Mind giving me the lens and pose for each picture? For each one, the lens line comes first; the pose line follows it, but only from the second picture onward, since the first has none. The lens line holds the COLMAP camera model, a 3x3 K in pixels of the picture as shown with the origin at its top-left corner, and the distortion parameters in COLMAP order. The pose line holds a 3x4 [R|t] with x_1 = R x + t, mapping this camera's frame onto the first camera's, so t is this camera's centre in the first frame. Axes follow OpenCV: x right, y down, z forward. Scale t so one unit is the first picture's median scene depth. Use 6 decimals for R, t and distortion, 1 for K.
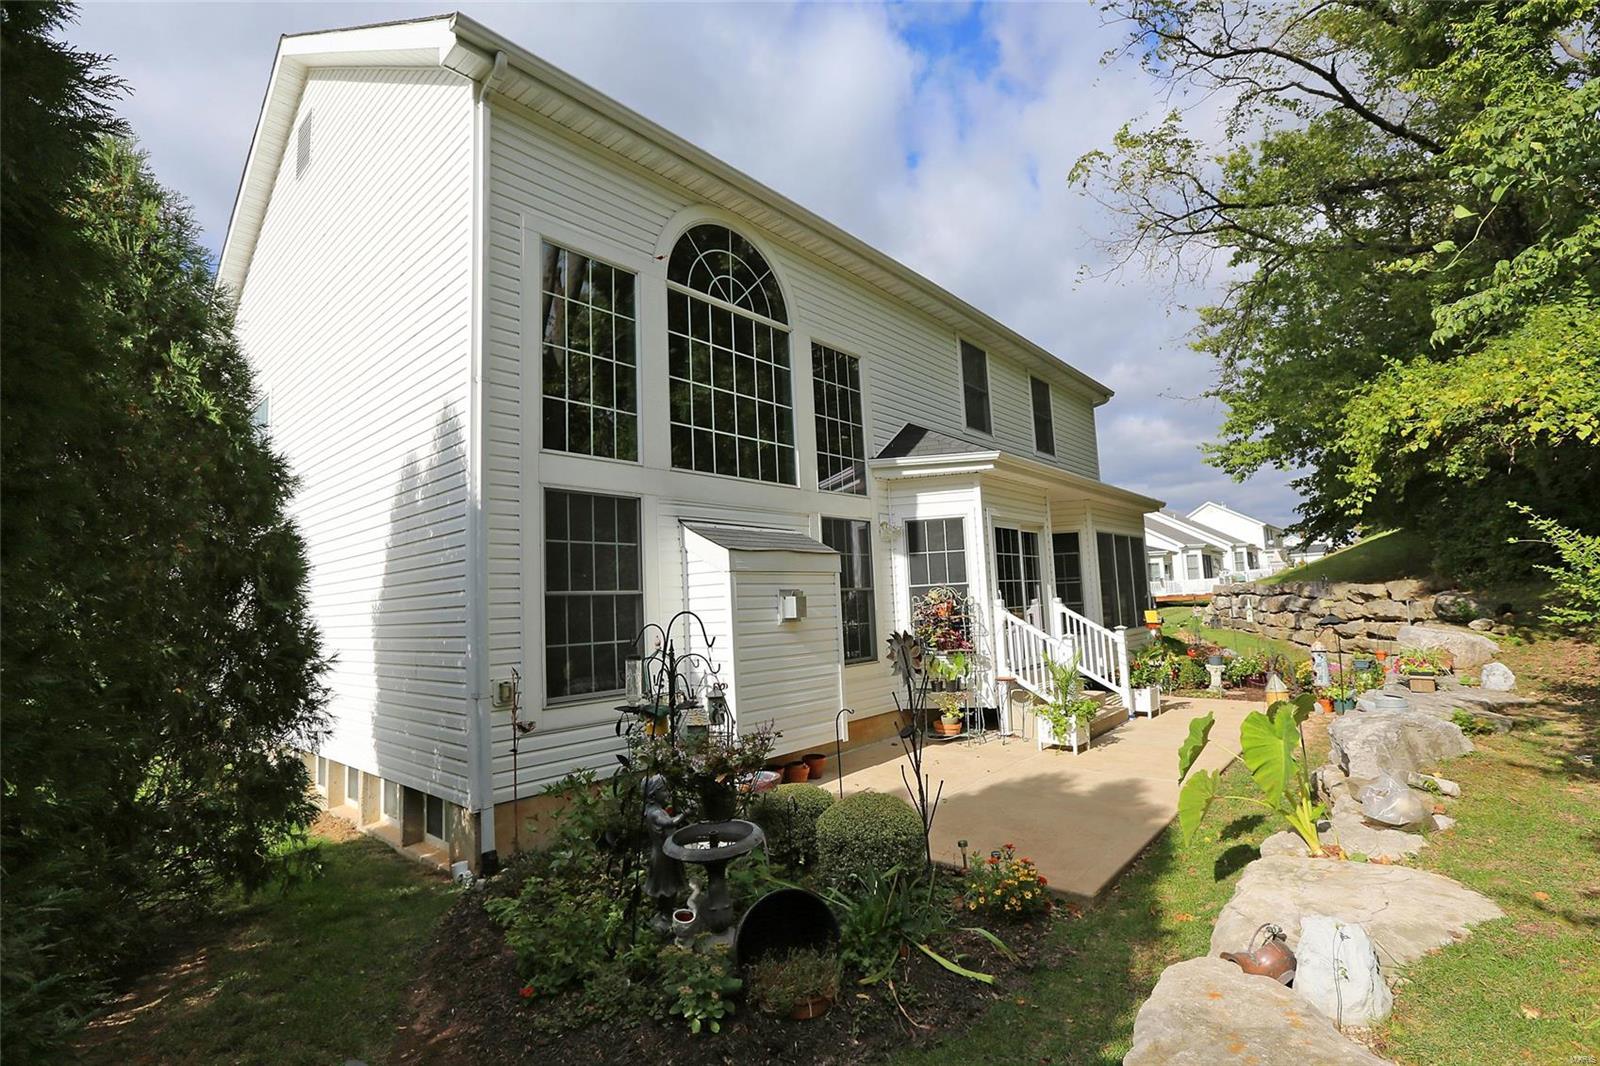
lens RADIAL K [[730.0, 0, 800.0], [0, 730.0, 533.0], [0, 0, 1]] dist [-0.020478, 0.000672]
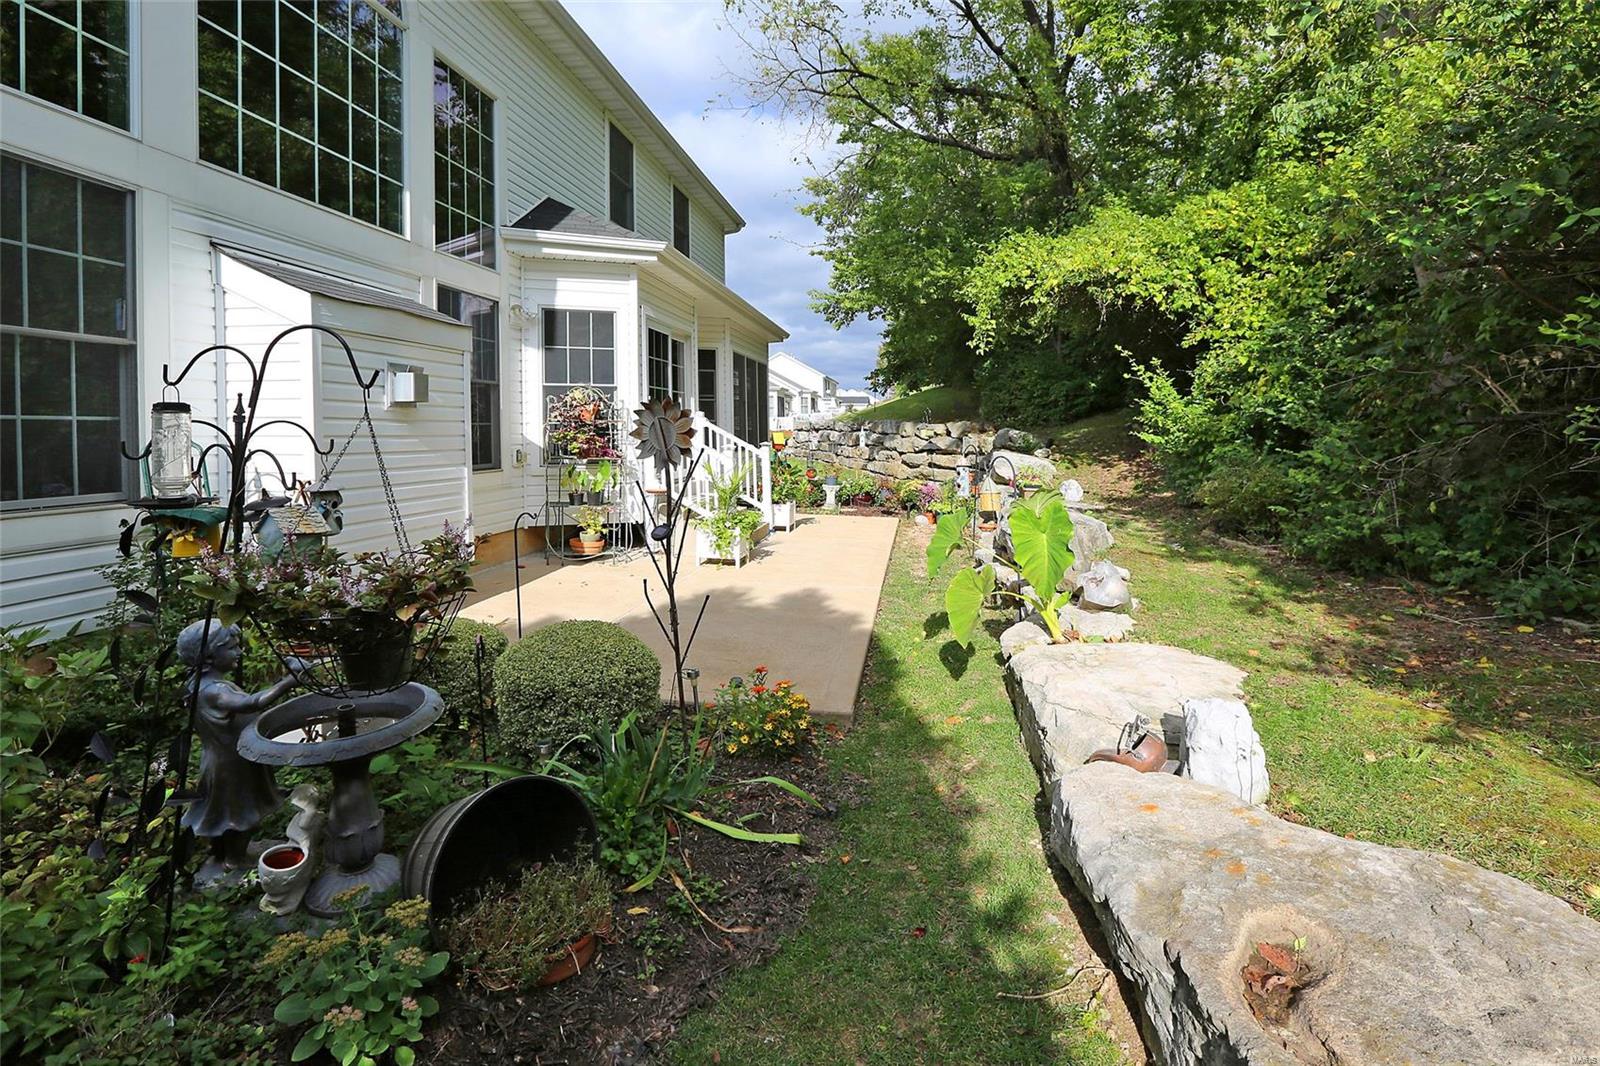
lens RADIAL K [[731.1, 0, 841.6], [0, 731.1, 437.7], [0, 0, 1]] dist [-0.048430, 0.018448]
pose [[0.818877, 0.055306, 0.571299, -0.052173], [-0.114739, 0.991030, 0.068523, 0.042890], [-0.562384, -0.121662, 0.817877, 0.127123]]
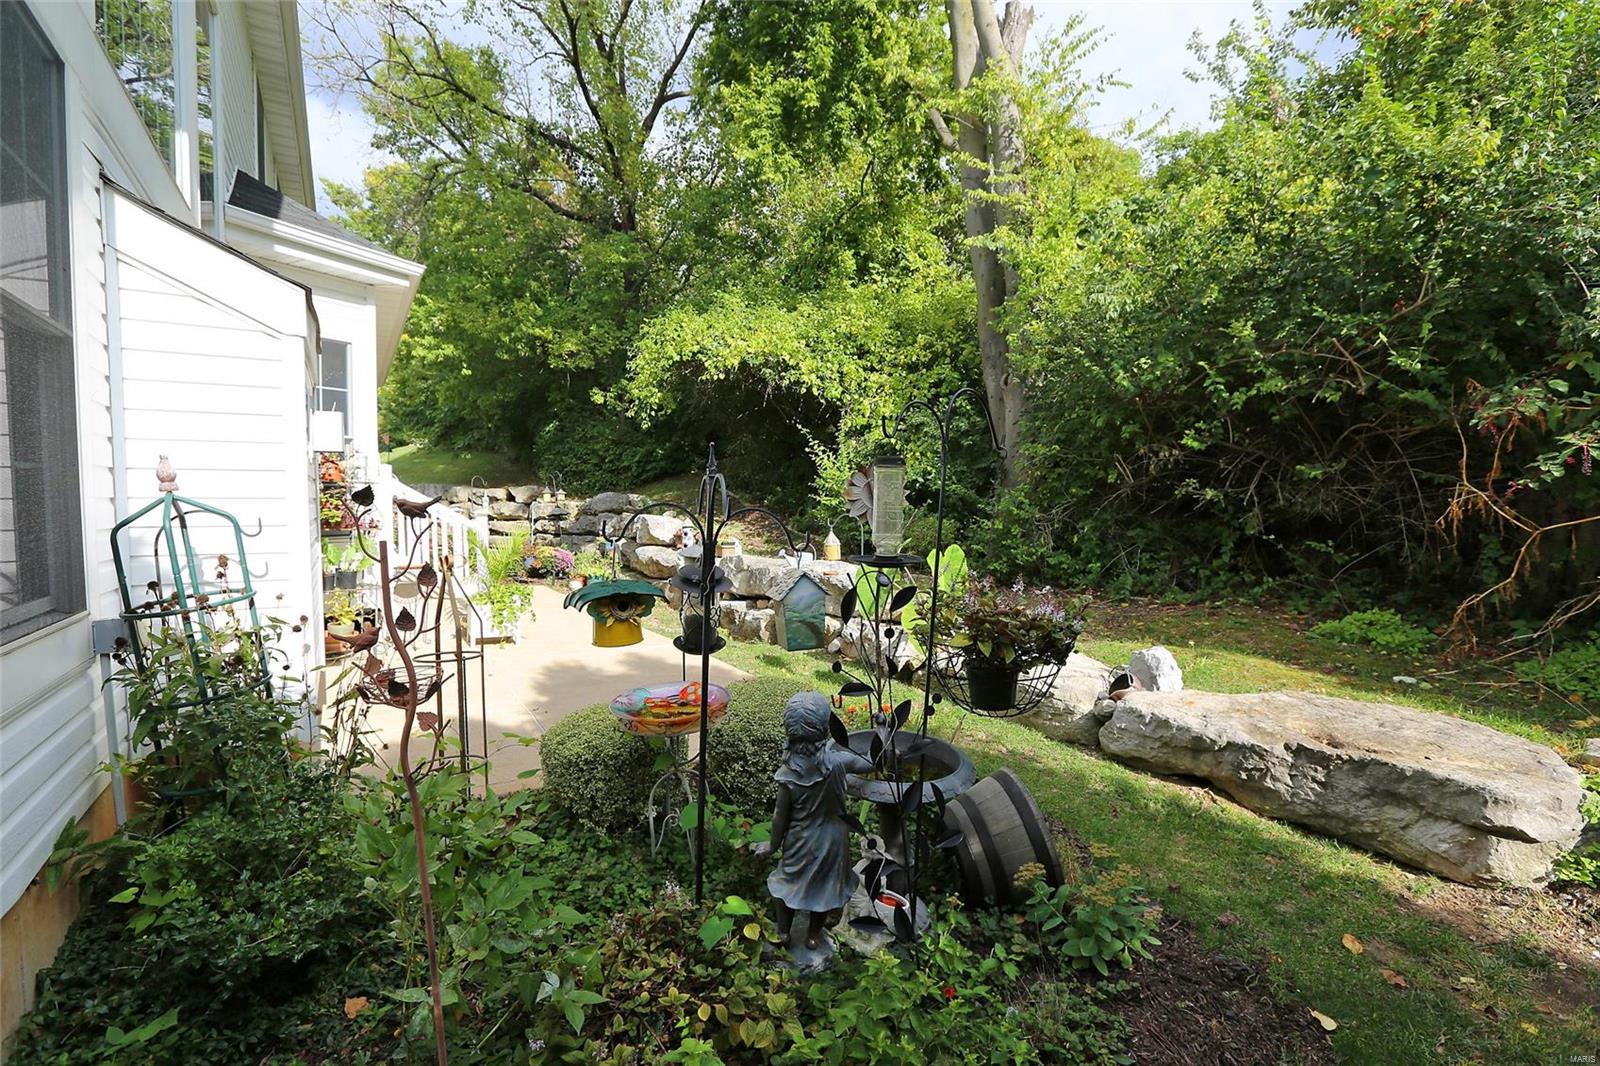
lens RADIAL K [[733.3, 0, 800.0], [0, 733.3, 533.0], [0, 0, 1]] dist [0.000797, 0.000214]
pose [[0.282913, 0.009750, 0.959096, -0.261360], [-0.122711, 0.992099, 0.026112, 0.078206], [-0.951264, -0.125079, 0.281874, 0.313771]]
